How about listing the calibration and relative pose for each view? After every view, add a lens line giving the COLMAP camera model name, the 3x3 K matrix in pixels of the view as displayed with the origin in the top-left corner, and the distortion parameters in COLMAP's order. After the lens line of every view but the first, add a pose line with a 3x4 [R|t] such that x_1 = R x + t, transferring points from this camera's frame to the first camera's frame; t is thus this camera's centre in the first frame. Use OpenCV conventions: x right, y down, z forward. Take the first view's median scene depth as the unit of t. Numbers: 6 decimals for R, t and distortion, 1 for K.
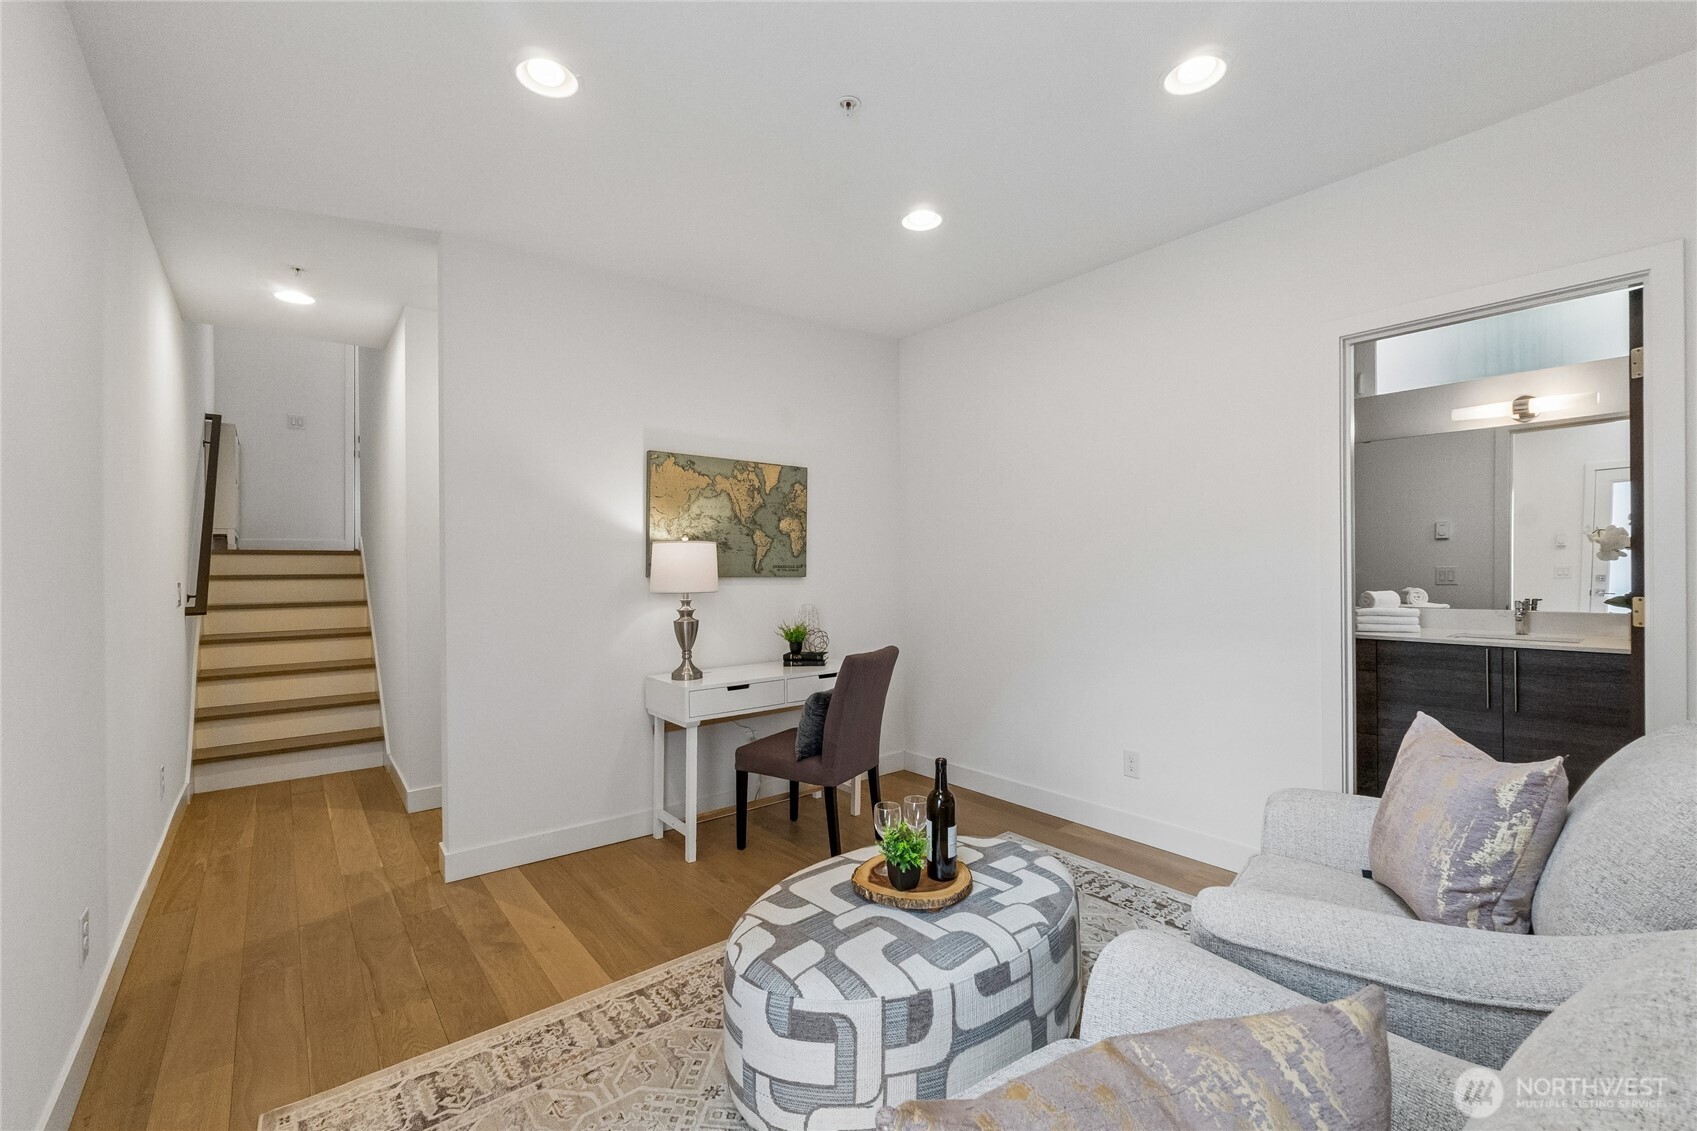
lens RADIAL K [[701.8, 0, 857.7], [0, 701.8, 575.9], [0, 0, 1]] dist [-0.017117, -0.000433]
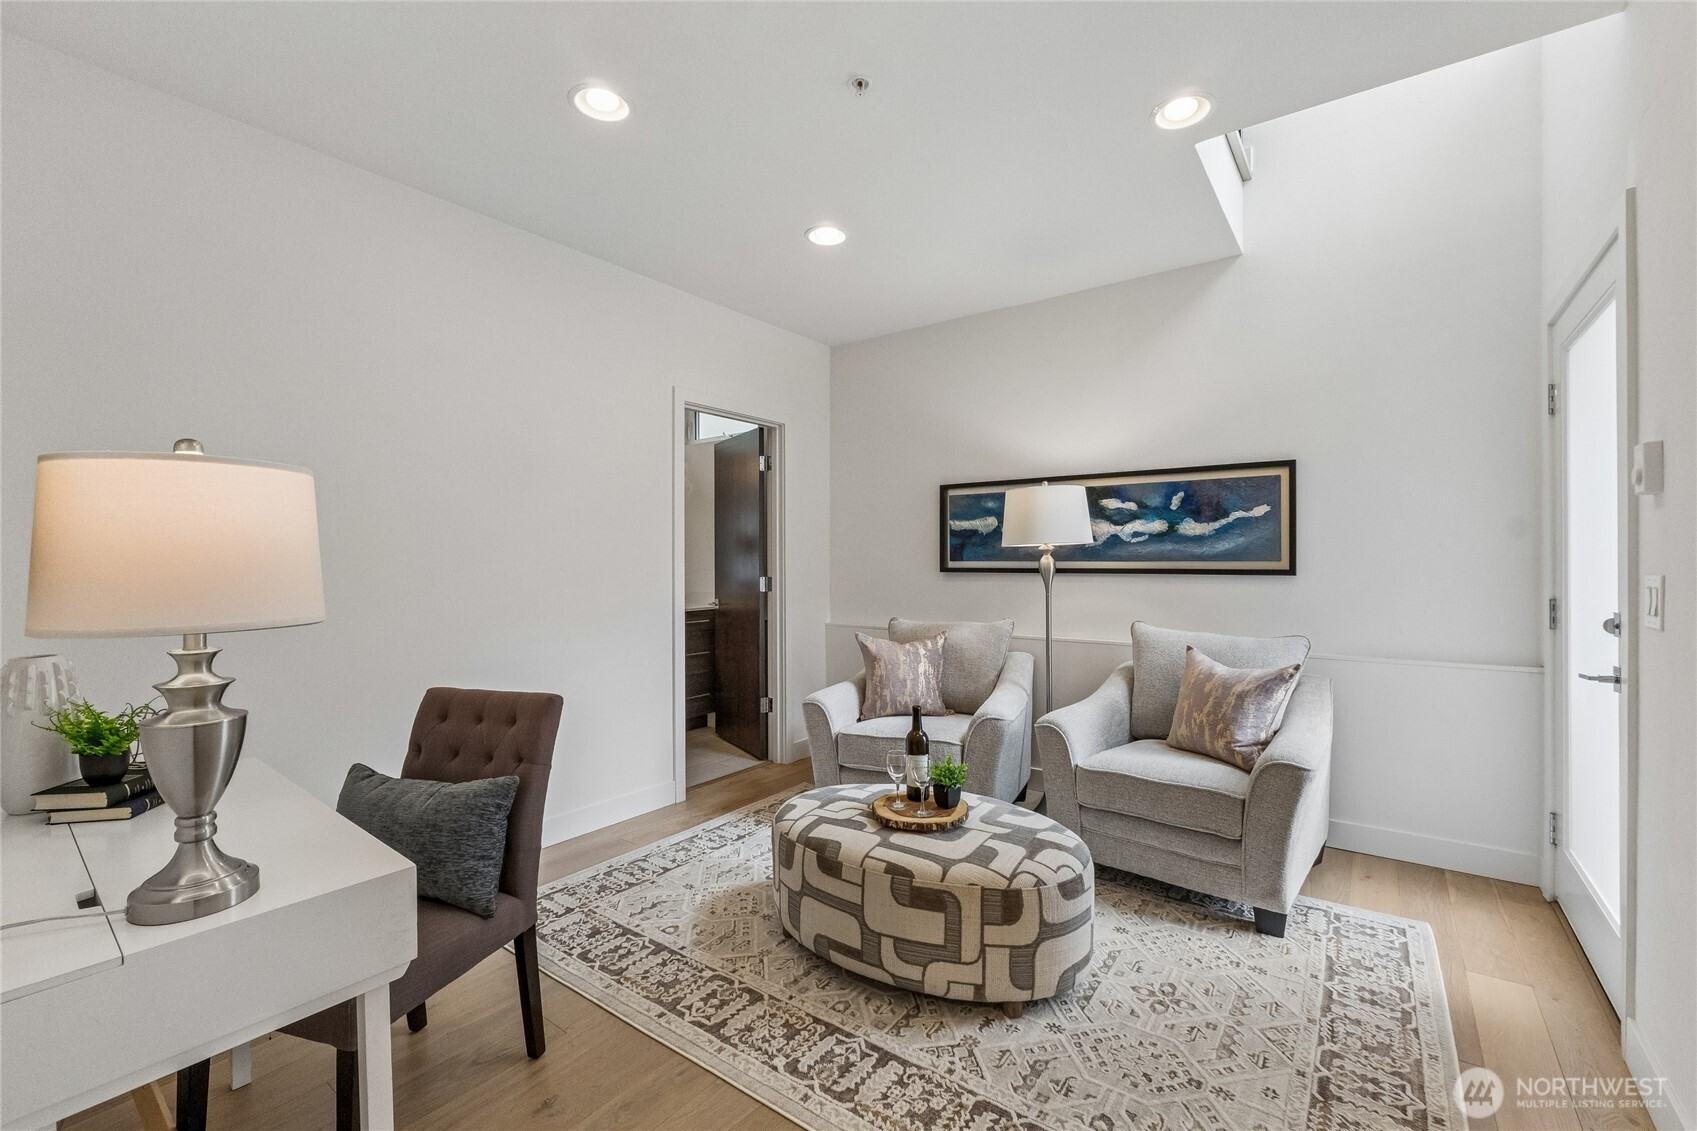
lens RADIAL K [[701.8, 0, 845.3], [0, 701.8, 563.4], [0, 0, 1]] dist [-0.017117, -0.000433]
pose [[-0.223387, 0.005914, 0.974712, -0.921735], [0.016653, 0.999859, -0.002251, 0.000054], [-0.974588, 0.015729, -0.223454, 1.181605]]
